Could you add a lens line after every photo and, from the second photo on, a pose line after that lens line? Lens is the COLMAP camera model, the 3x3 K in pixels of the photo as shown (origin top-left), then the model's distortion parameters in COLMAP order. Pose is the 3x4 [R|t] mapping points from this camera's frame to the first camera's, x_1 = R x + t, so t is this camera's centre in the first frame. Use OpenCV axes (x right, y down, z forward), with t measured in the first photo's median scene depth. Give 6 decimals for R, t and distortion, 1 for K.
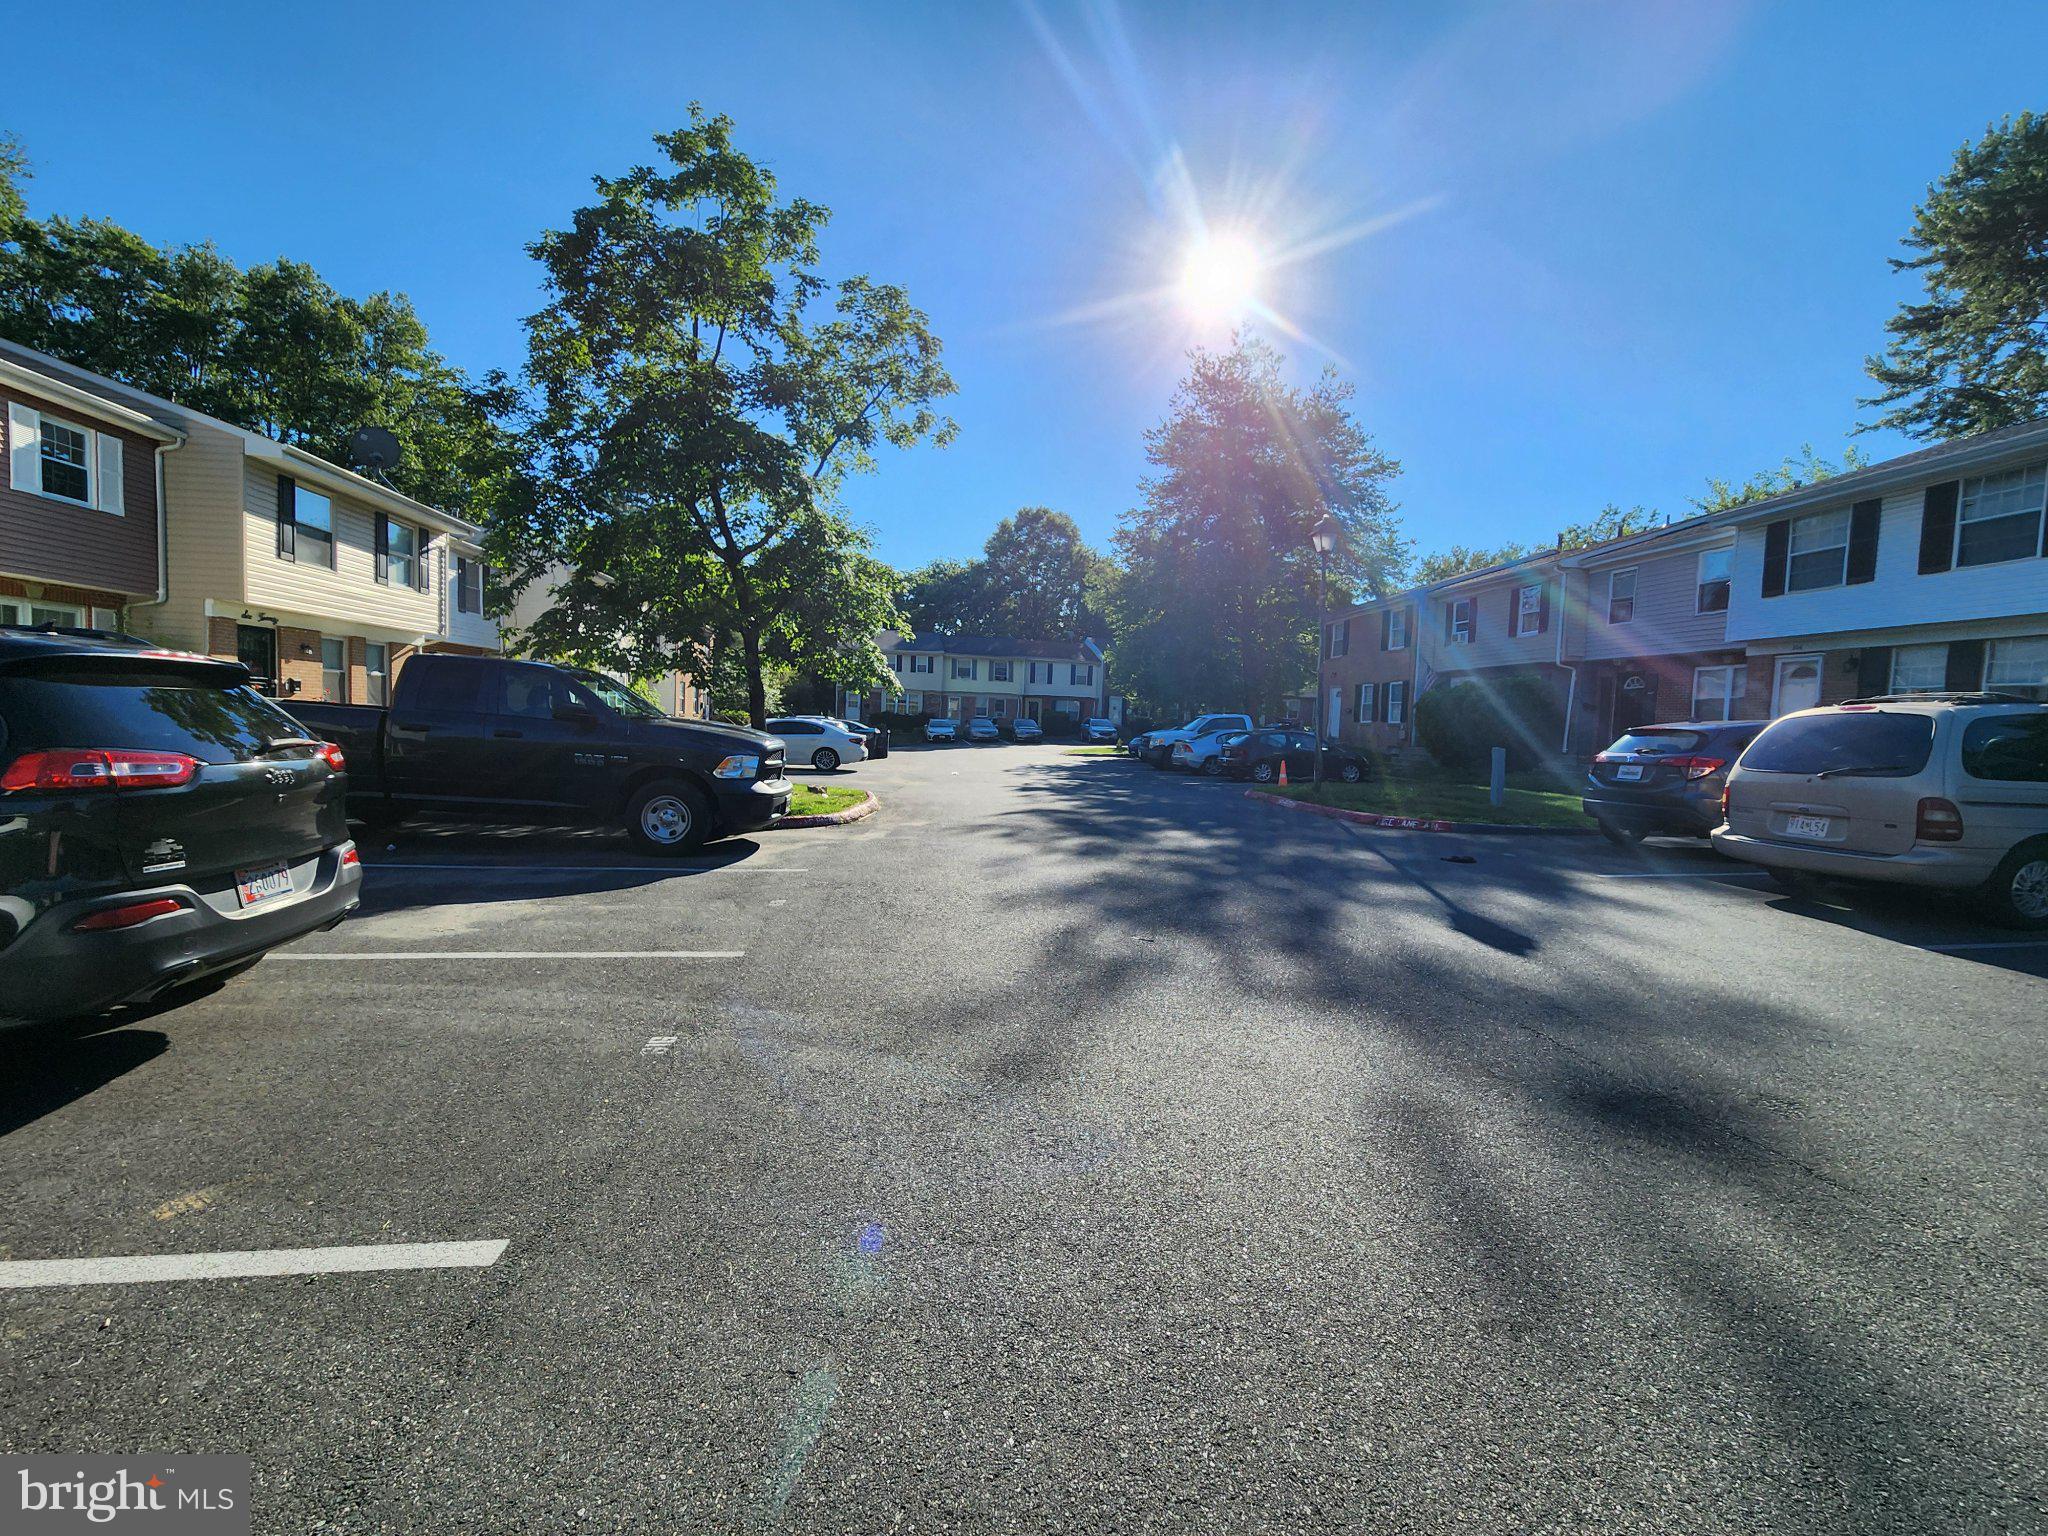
lens RADIAL K [[838.4, 0, 1027.1], [0, 838.4, 770.2], [0, 0, 1]] dist [0.000556, -0.000140]
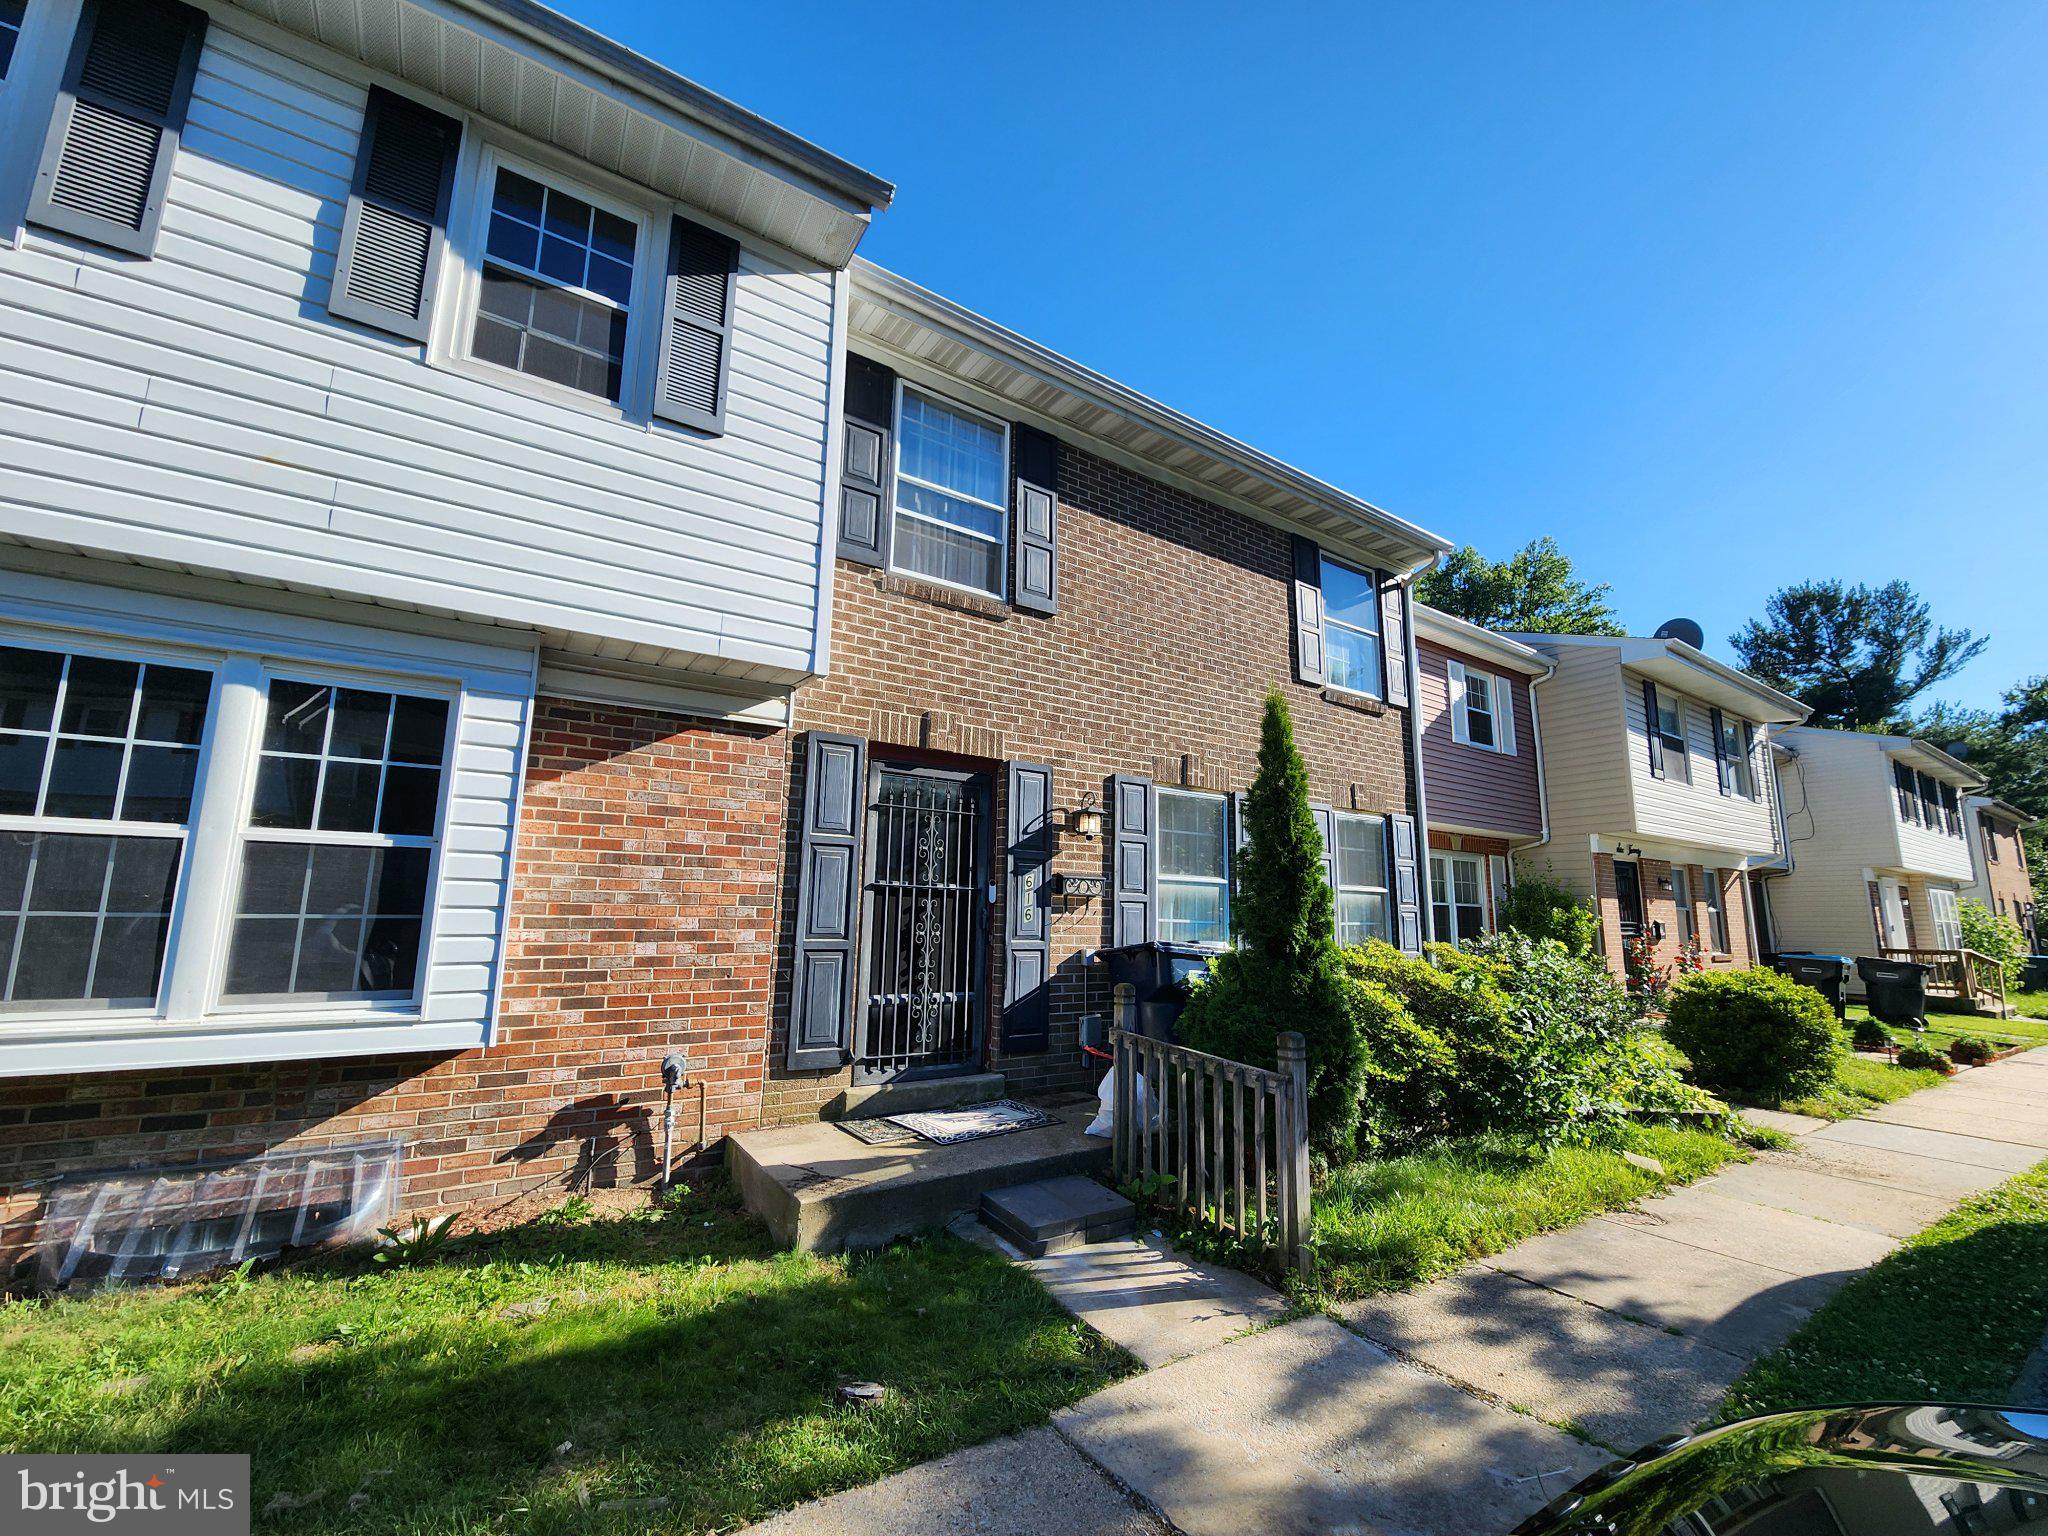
lens RADIAL K [[838.4, 0, 1028.5], [0, 838.4, 772.8], [0, 0, 1]] dist [0.000556, -0.000140]
pose [[0.421352, -0.178742, -0.889108, -0.412481], [-0.056336, 0.973333, -0.222372, -0.036757], [0.905145, 0.143786, 0.400047, 0.107633]]
